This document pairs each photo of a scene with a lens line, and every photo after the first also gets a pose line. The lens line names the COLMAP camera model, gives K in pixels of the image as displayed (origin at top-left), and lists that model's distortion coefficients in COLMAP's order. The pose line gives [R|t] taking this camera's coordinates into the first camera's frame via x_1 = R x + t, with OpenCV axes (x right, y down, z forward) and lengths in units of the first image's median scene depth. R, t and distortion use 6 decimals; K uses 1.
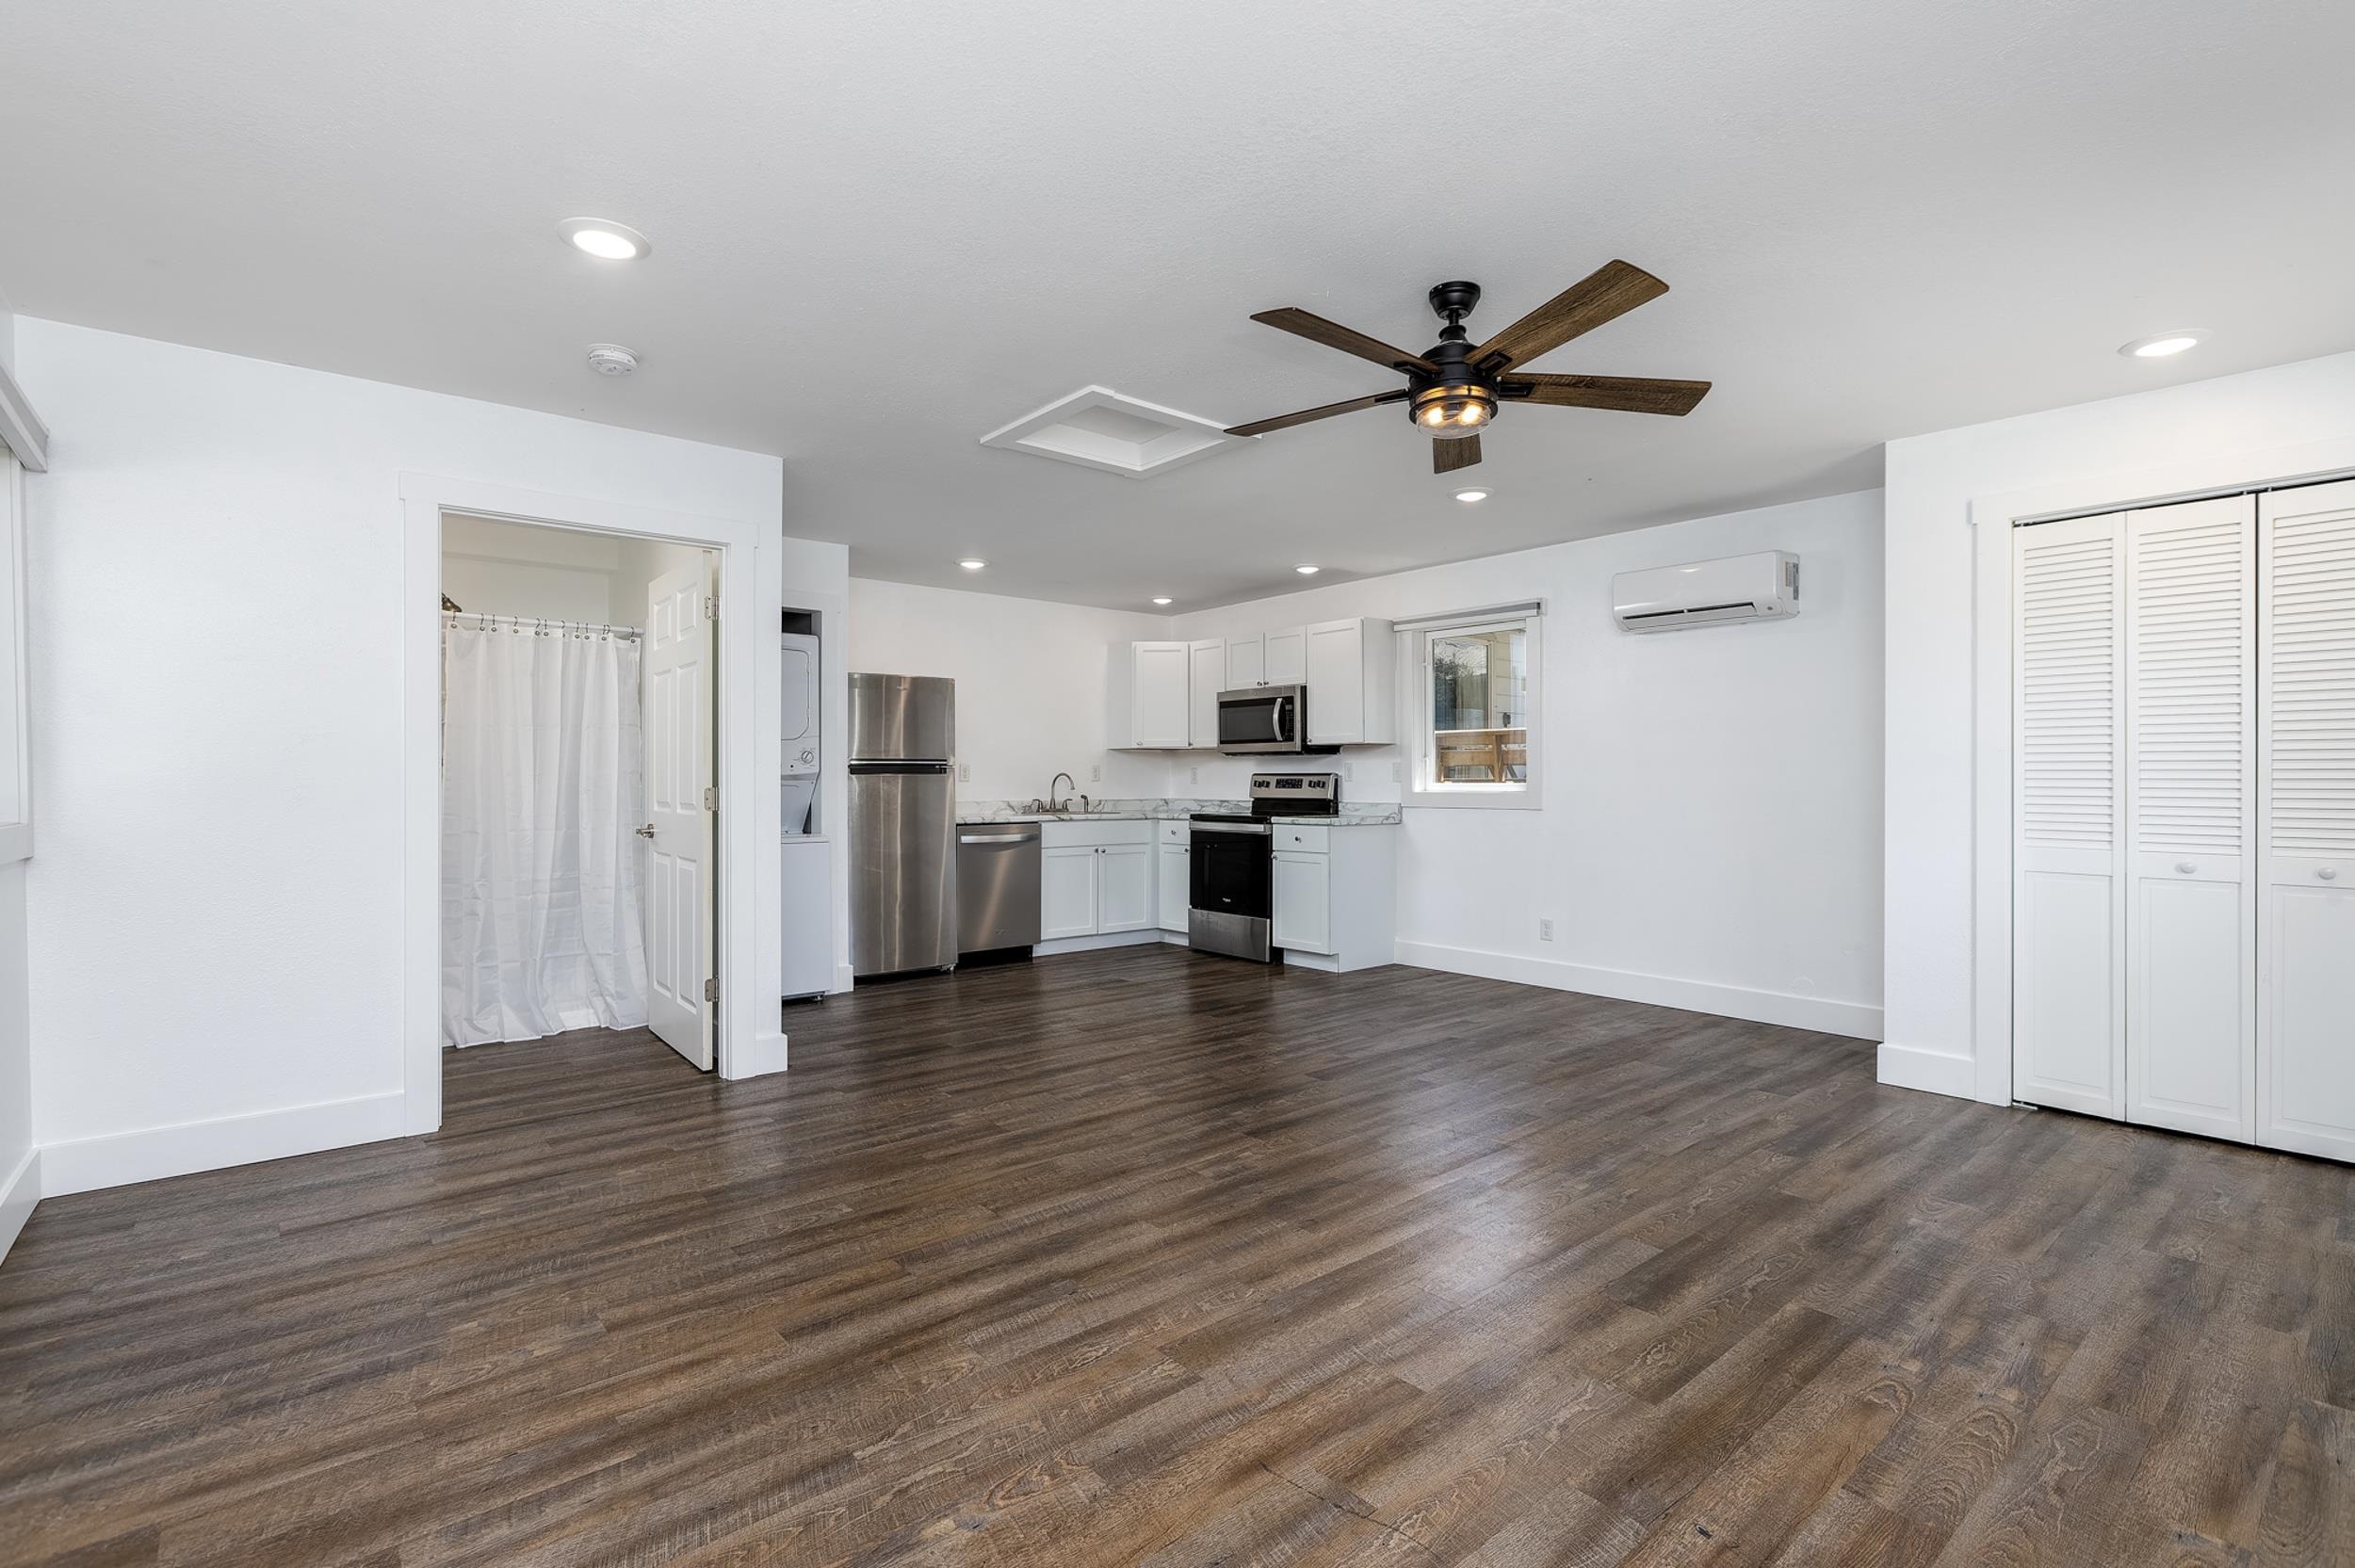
lens RADIAL K [[1087.0, 0, 1192.7], [0, 1087.0, 786.6], [0, 0, 1]] dist [-0.000183, -0.001093]
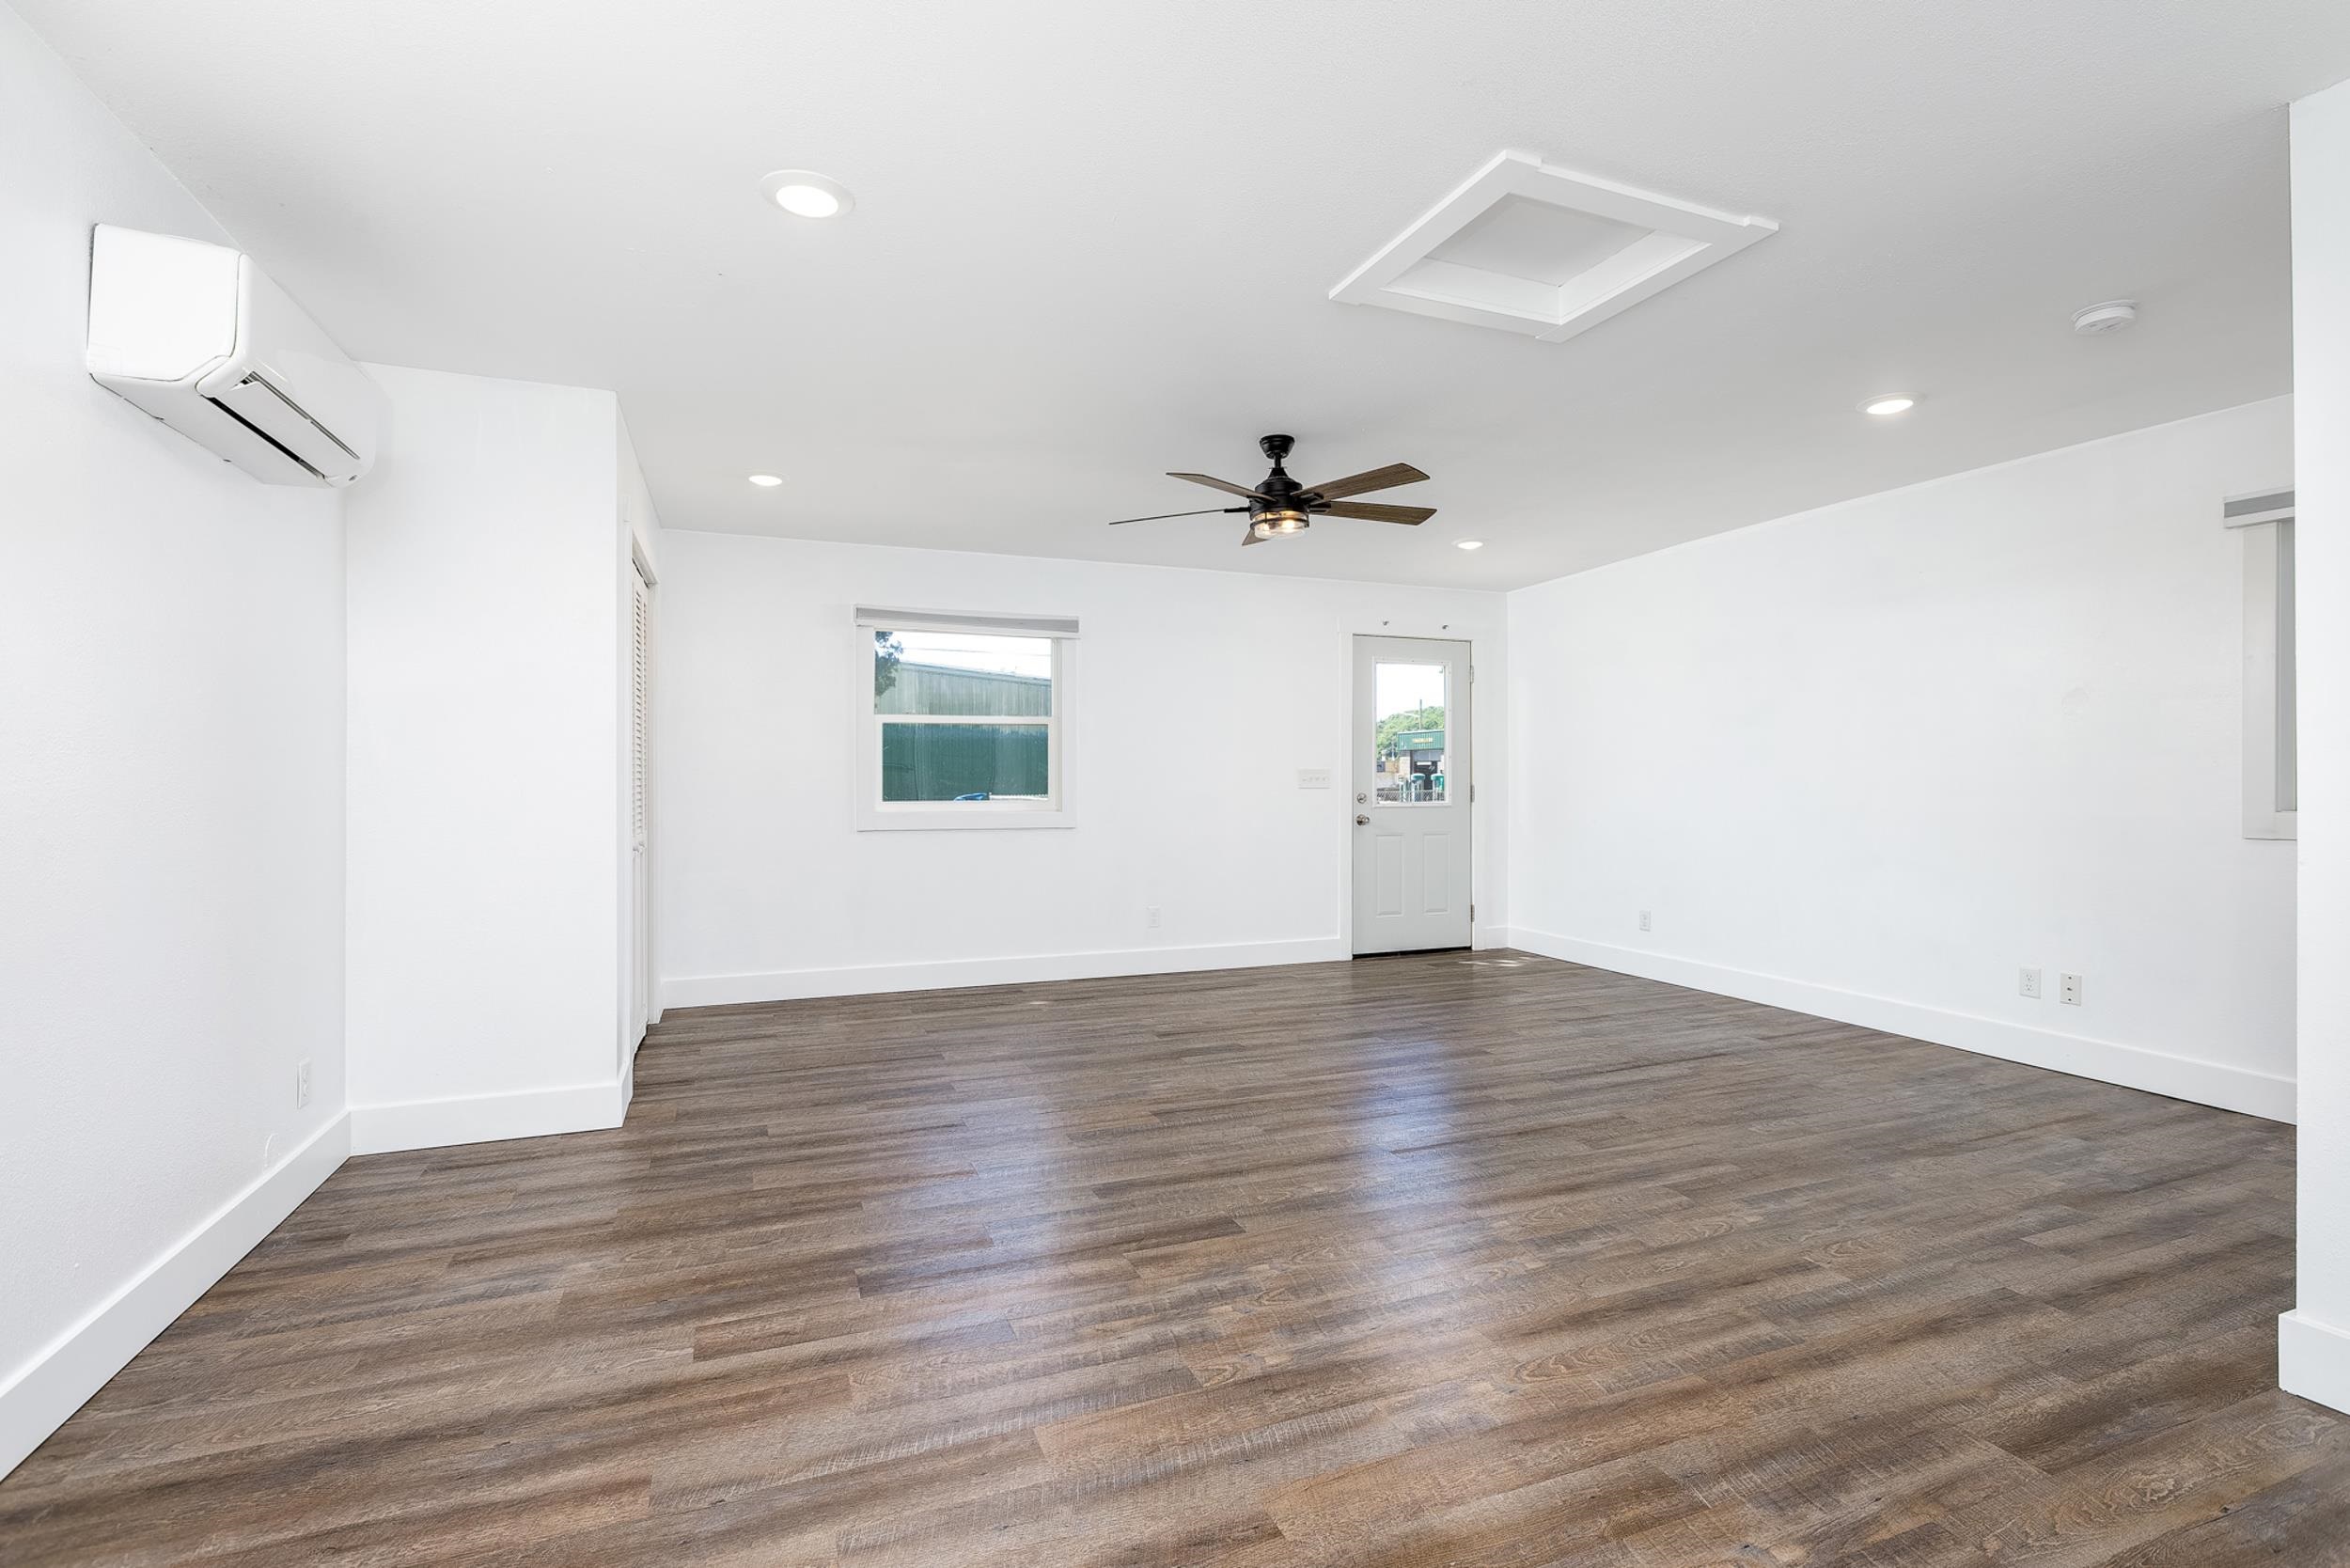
lens RADIAL K [[1084.9, 0, 1193.3], [0, 1084.9, 783.3], [0, 0, 1]] dist [-0.000183, -0.001093]
pose [[-0.948697, -0.000660, 0.316187, -0.092590], [0.002775, 0.999942, 0.010414, -0.011755], [-0.316175, 0.010757, -0.948640, 2.047858]]
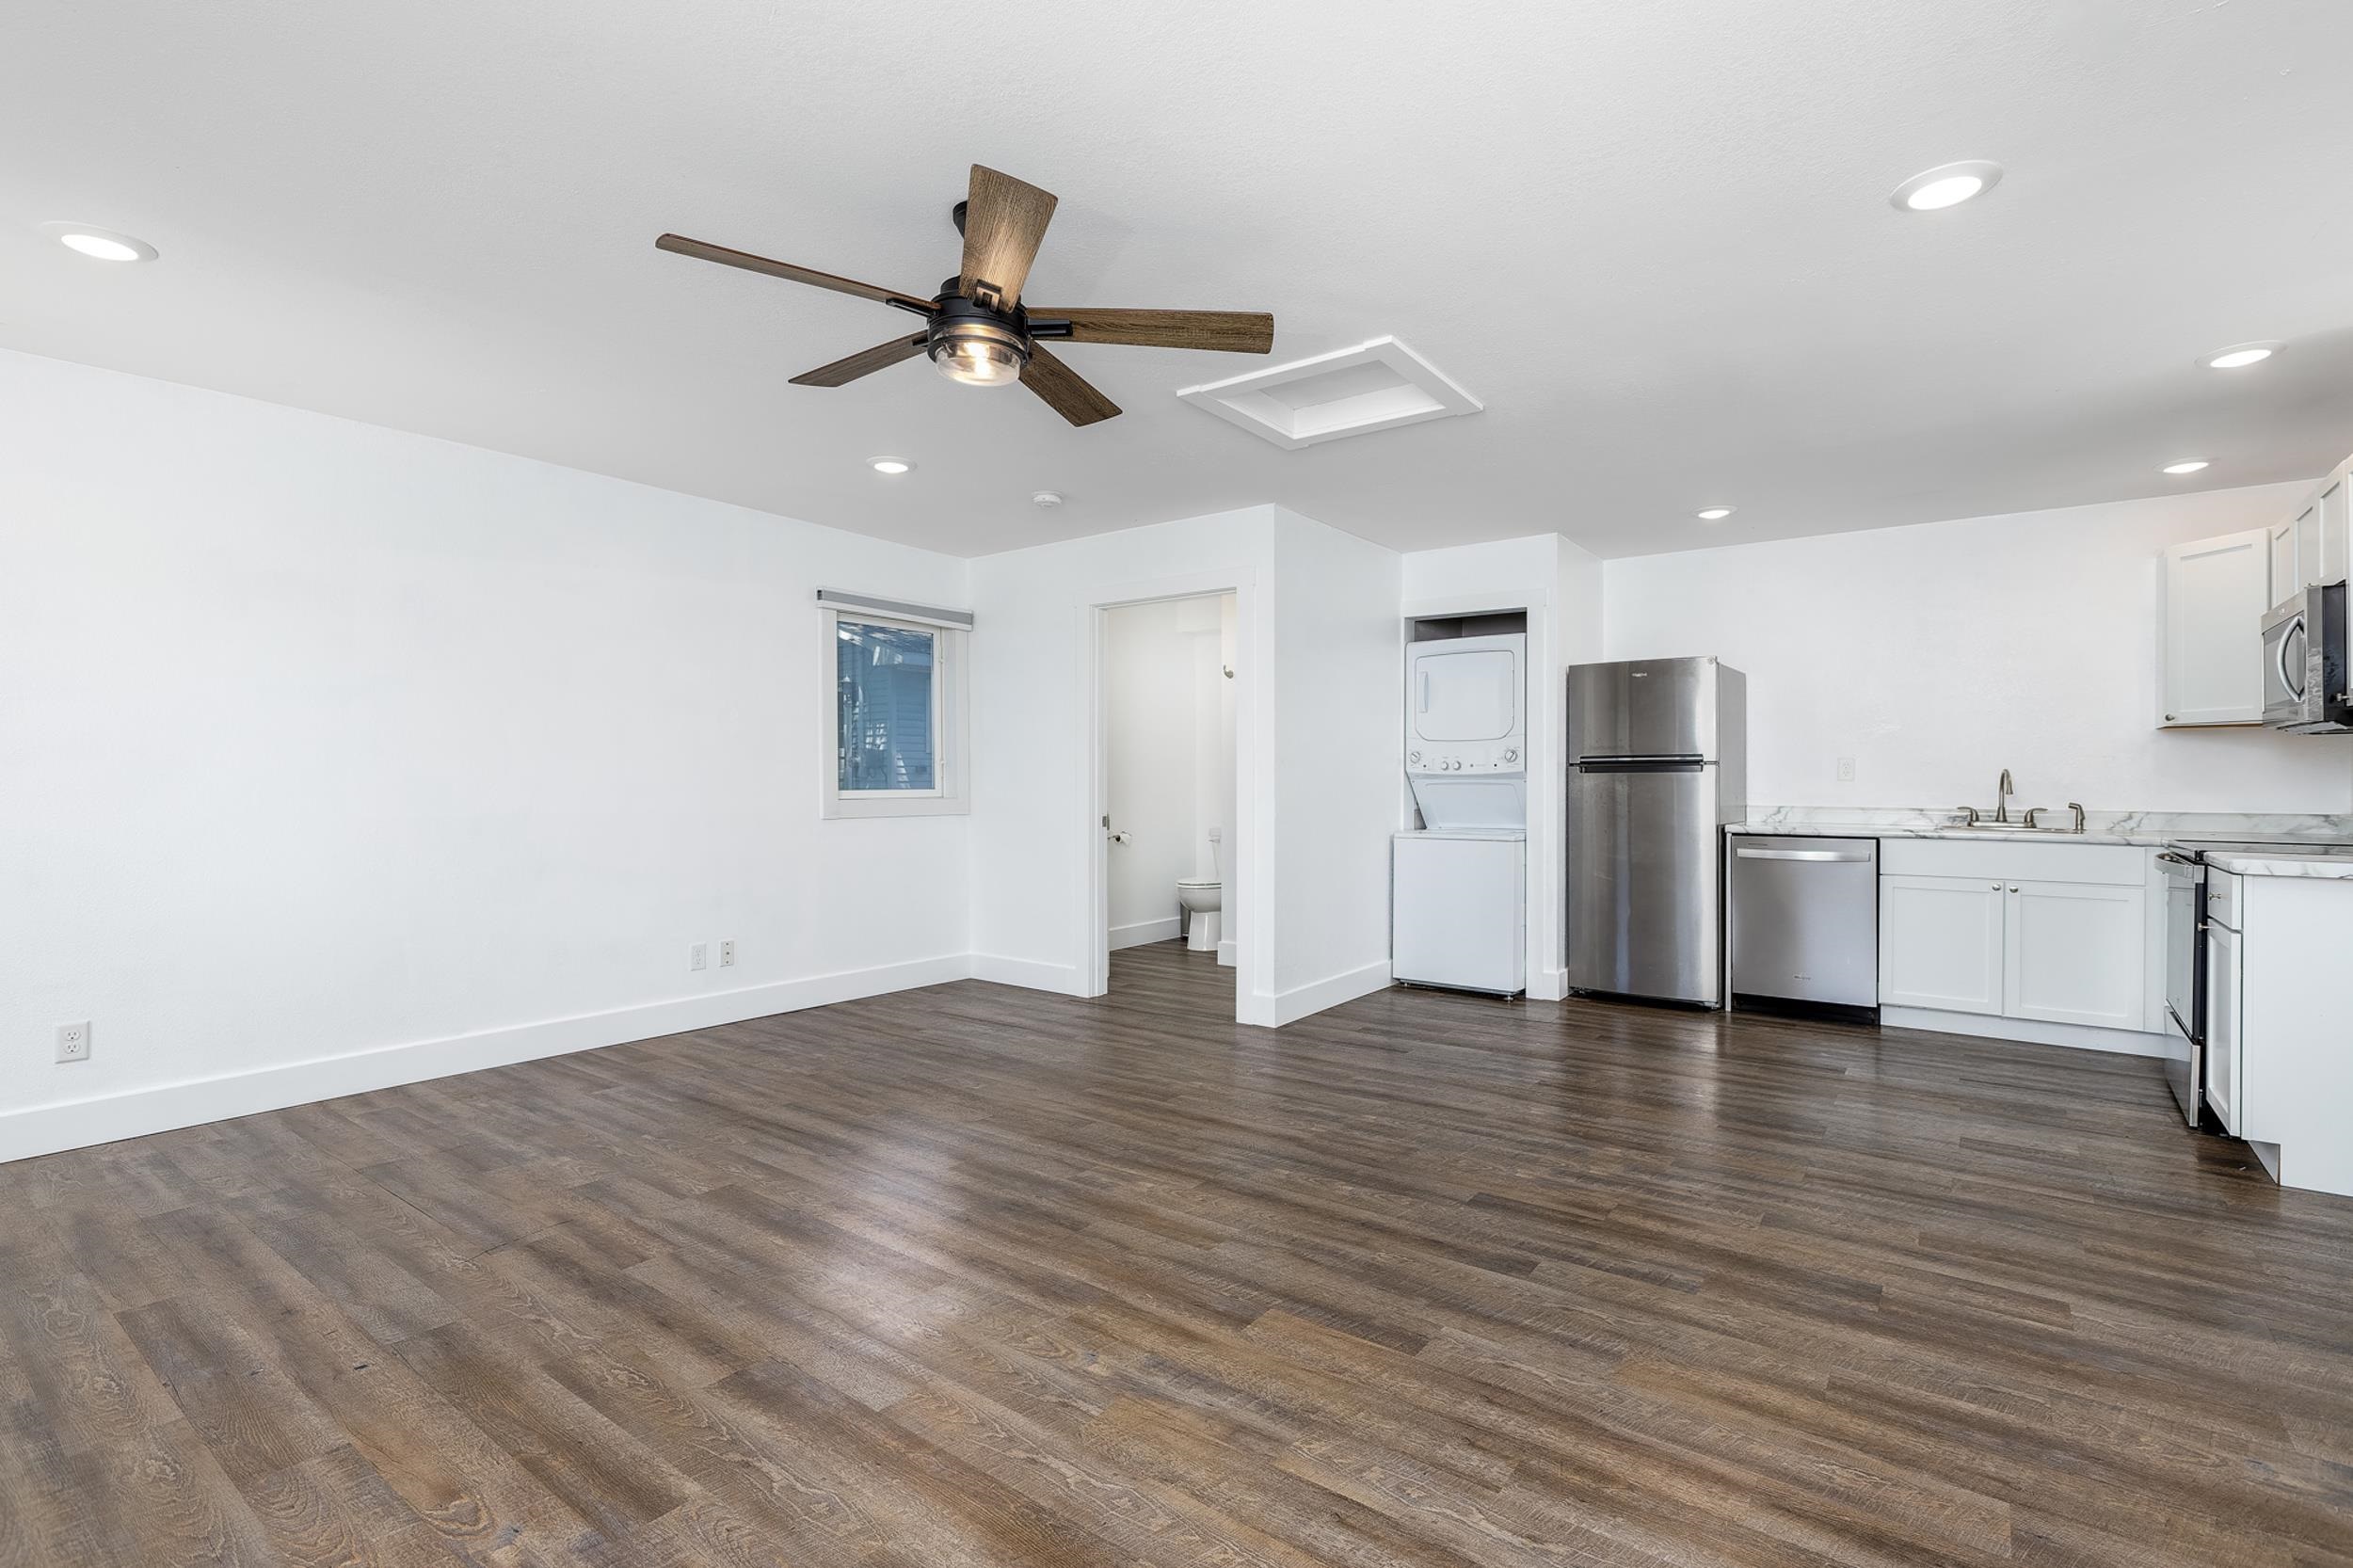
lens RADIAL K [[1086.2, 0, 1165.9], [0, 1086.2, 764.4], [0, 0, 1]] dist [-0.000183, -0.001093]
pose [[0.209536, -0.012700, -0.977718, 0.955092], [-0.006960, 0.999871, -0.014479, -0.003990], [0.977776, 0.009839, 0.209420, 0.818774]]
